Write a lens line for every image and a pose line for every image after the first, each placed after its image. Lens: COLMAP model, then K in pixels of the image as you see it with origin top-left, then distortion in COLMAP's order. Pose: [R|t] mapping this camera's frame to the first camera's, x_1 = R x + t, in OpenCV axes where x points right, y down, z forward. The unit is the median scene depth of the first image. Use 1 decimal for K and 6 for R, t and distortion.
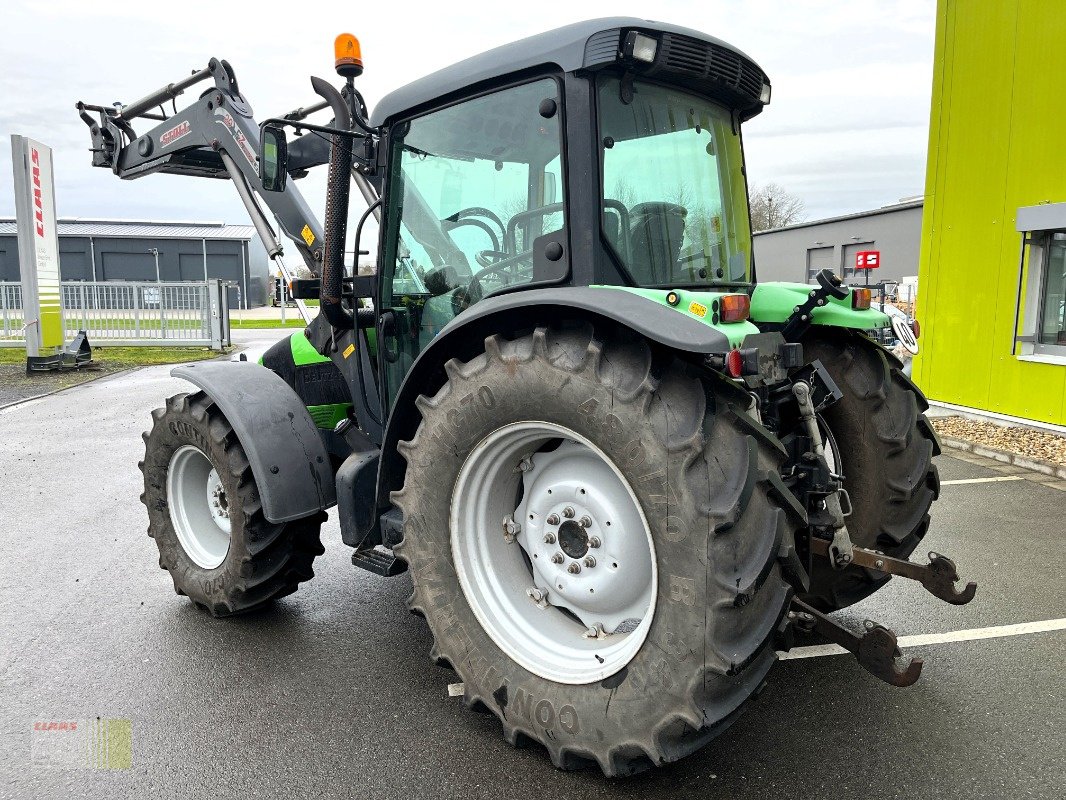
lens RADIAL K [[809.9, 0, 529.8], [0, 809.9, 399.7], [0, 0, 1]] dist [0.048757, -0.061952]
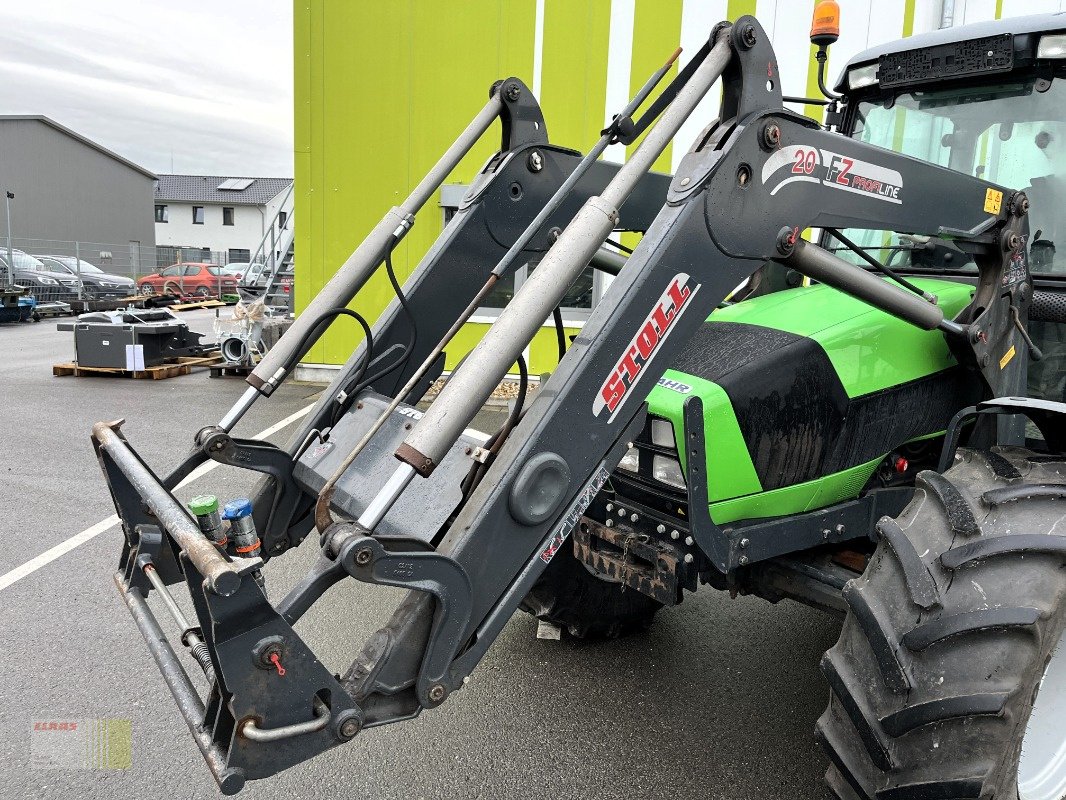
lens RADIAL K [[809.9, 0, 524.7], [0, 809.9, 399.7], [0, 0, 1]] dist [0.048757, -0.061952]
pose [[0.250355, -0.142421, 0.957621, -1.347214], [0.085768, 0.988494, 0.124590, -0.200062], [-0.964348, 0.050941, 0.259689, 1.692479]]
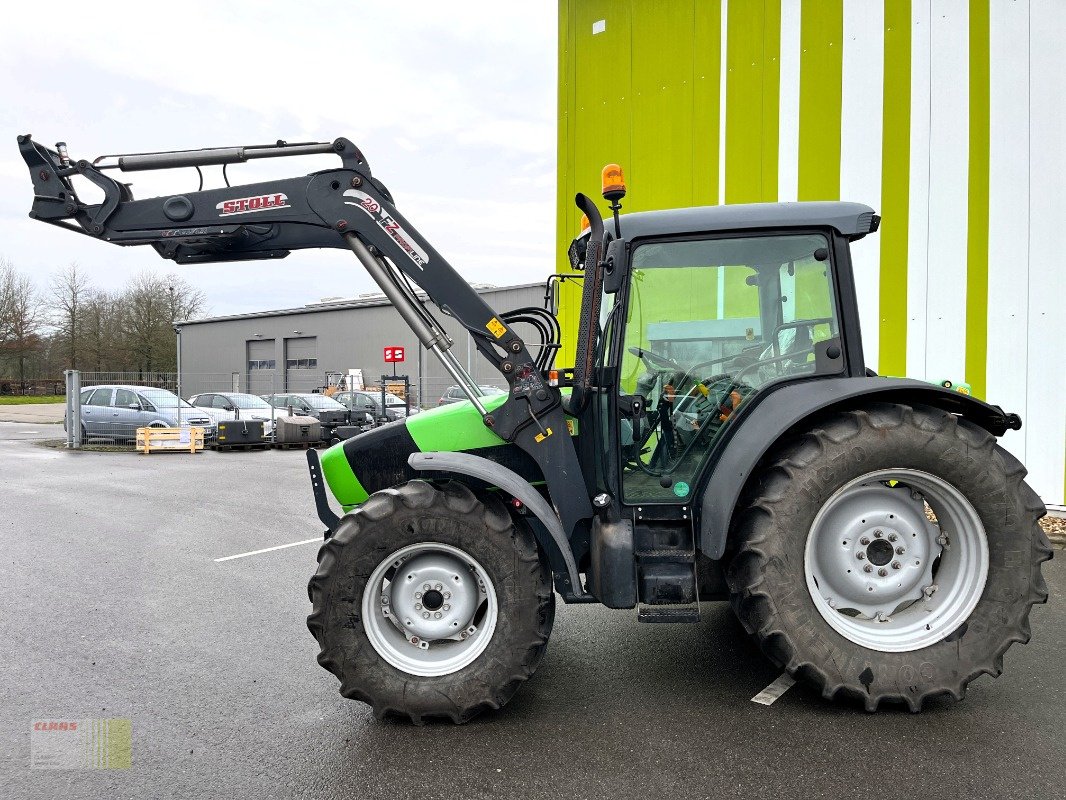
lens RADIAL K [[809.9, 0, 526.9], [0, 809.9, 399.8], [0, 0, 1]] dist [0.048757, -0.061952]
pose [[0.757693, -0.014320, 0.652454, -1.316093], [0.086089, 0.993216, -0.078176, -0.034710], [-0.646908, 0.115403, 0.753785, 0.281156]]
